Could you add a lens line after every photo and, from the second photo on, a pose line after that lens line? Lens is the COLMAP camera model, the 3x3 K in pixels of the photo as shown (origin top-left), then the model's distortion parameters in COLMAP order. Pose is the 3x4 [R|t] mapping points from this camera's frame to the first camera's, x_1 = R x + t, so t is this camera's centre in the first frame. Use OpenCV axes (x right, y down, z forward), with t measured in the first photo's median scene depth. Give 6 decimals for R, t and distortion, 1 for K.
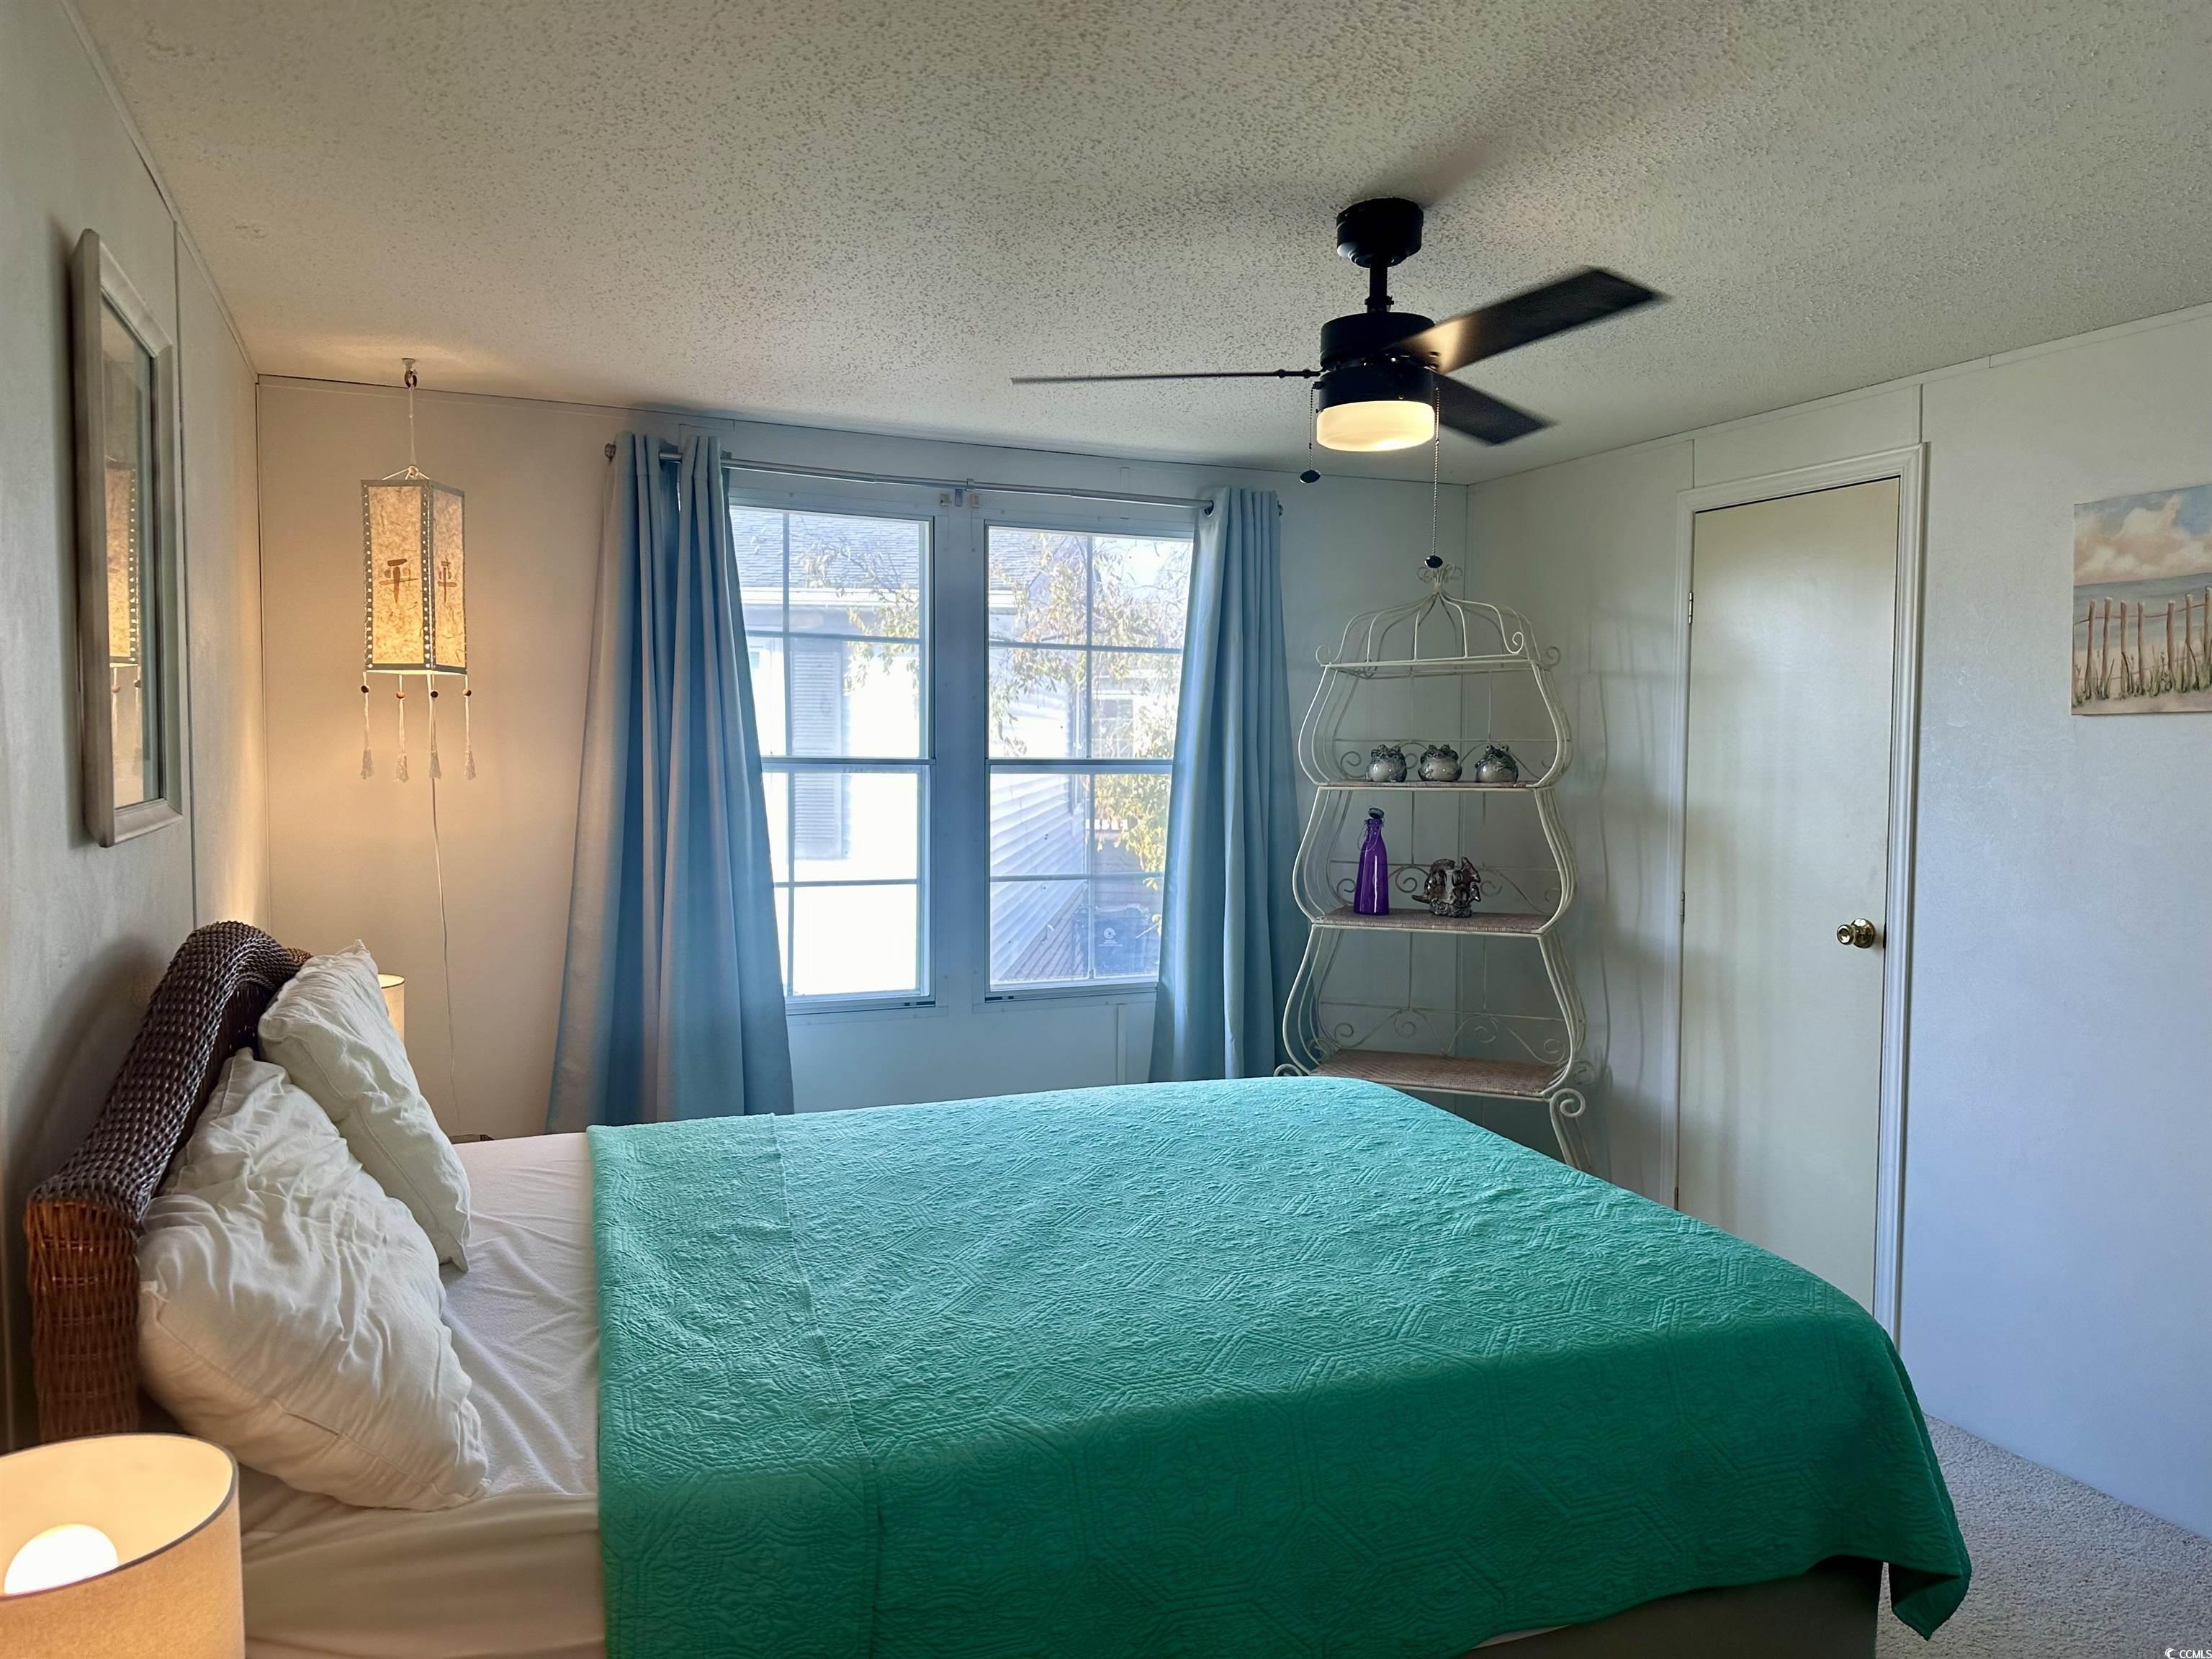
lens RADIAL K [[1568.3, 0, 1106.0], [0, 1568.3, 829.5], [0, 0, 1]] dist [0.083866, -0.083738]
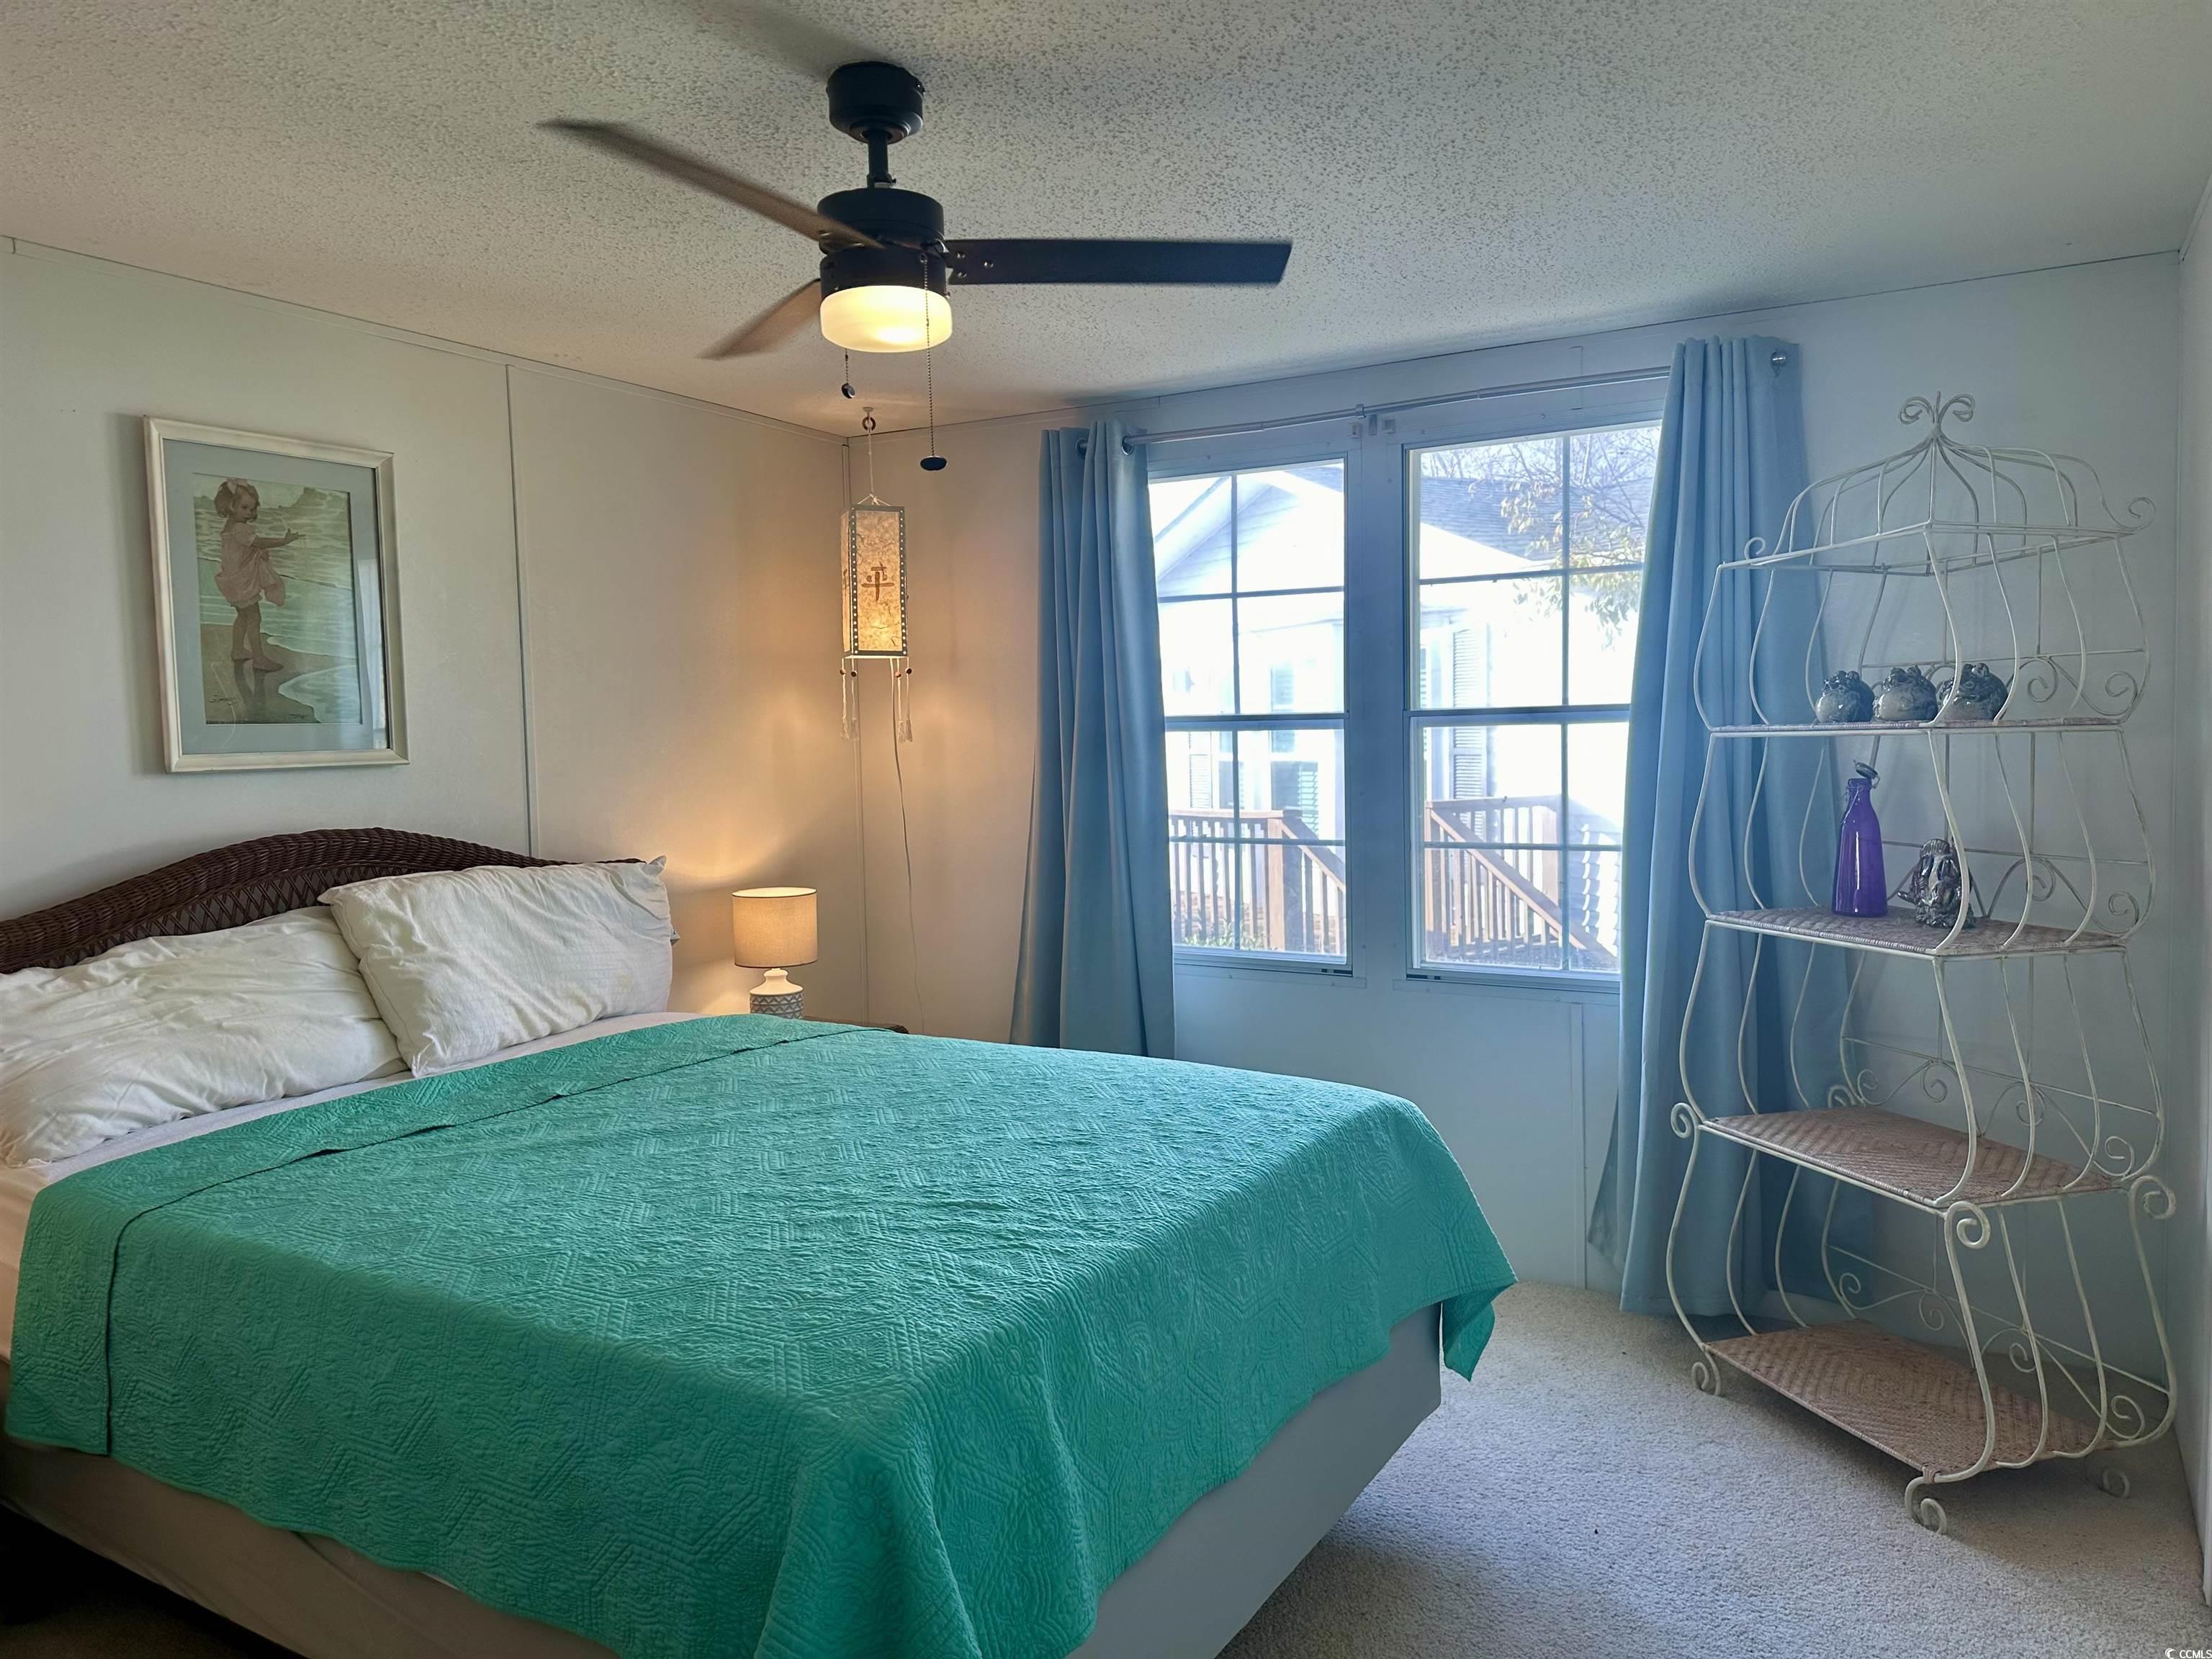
lens RADIAL K [[1574.0, 0, 1106.0], [0, 1574.0, 829.5], [0, 0, 1]] dist [0.227477, -0.506409]
pose [[0.596339, 0.029569, -0.802188, 0.607439], [-0.016600, 0.999562, 0.024503, 0.004162], [0.802561, -0.001296, 0.596569, 0.342458]]
